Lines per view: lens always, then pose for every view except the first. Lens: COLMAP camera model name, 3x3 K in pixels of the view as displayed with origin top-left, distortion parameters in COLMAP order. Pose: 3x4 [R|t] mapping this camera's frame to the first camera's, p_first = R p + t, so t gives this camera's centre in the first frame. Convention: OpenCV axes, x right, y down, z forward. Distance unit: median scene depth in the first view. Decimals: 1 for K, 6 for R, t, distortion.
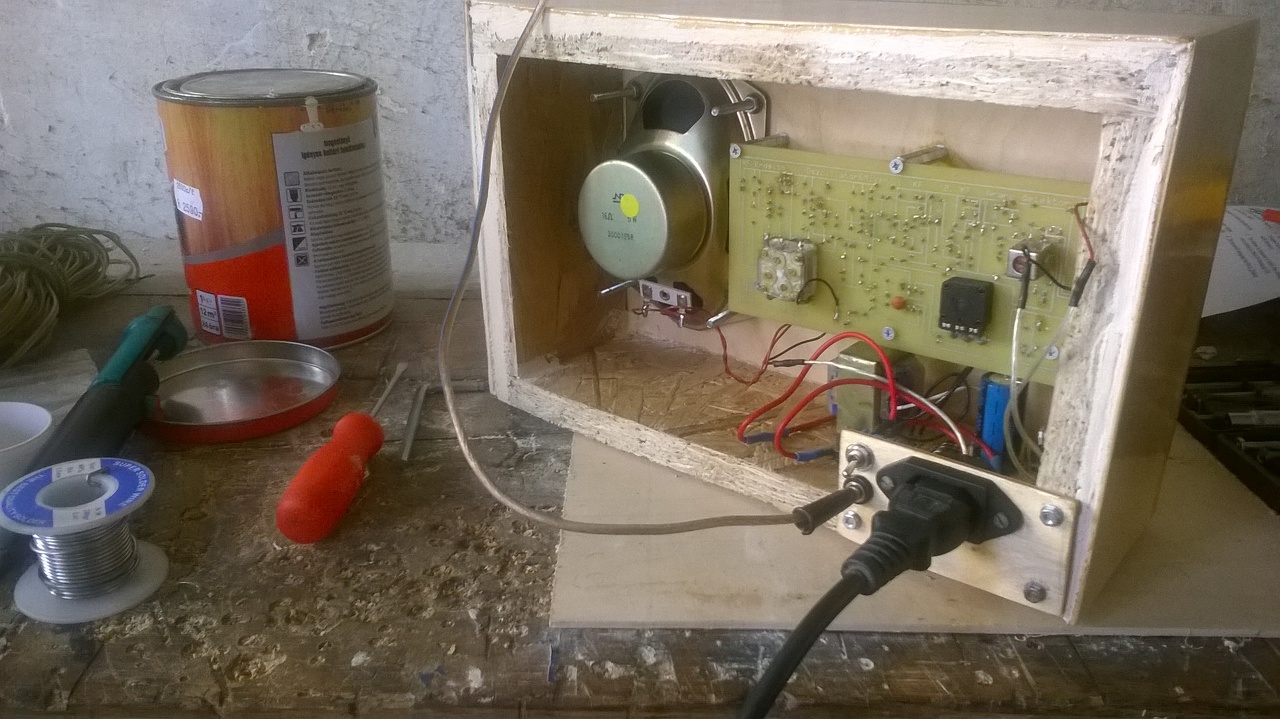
lens RADIAL K [[1019.8, 0, 639.4], [0, 1019.8, 375.4], [0, 0, 1]] dist [0.113079, -0.191316]
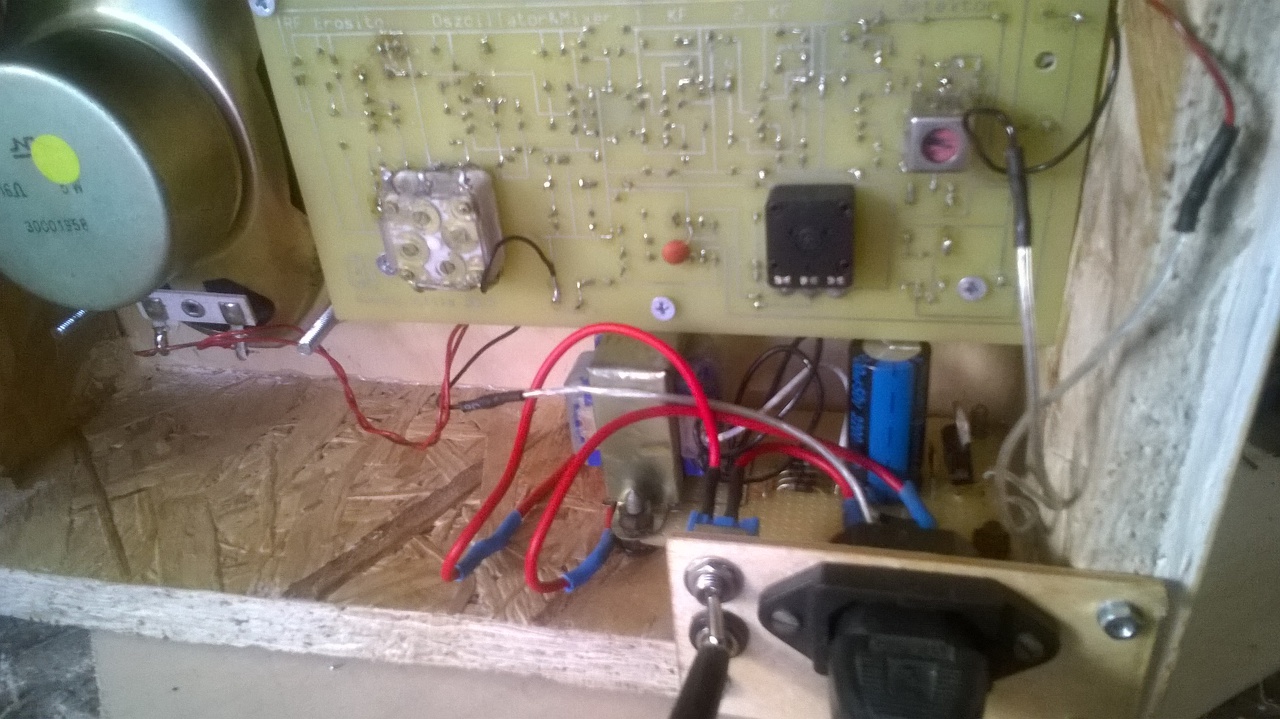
lens RADIAL K [[1019.8, 0, 639.4], [0, 1019.8, 375.4], [0, 0, 1]] dist [0.113079, -0.191316]
pose [[0.879178, -0.288215, 0.379444, 0.019438], [0.233336, 0.954725, 0.184539, -0.117121], [-0.415452, -0.073704, 0.906624, 0.553795]]
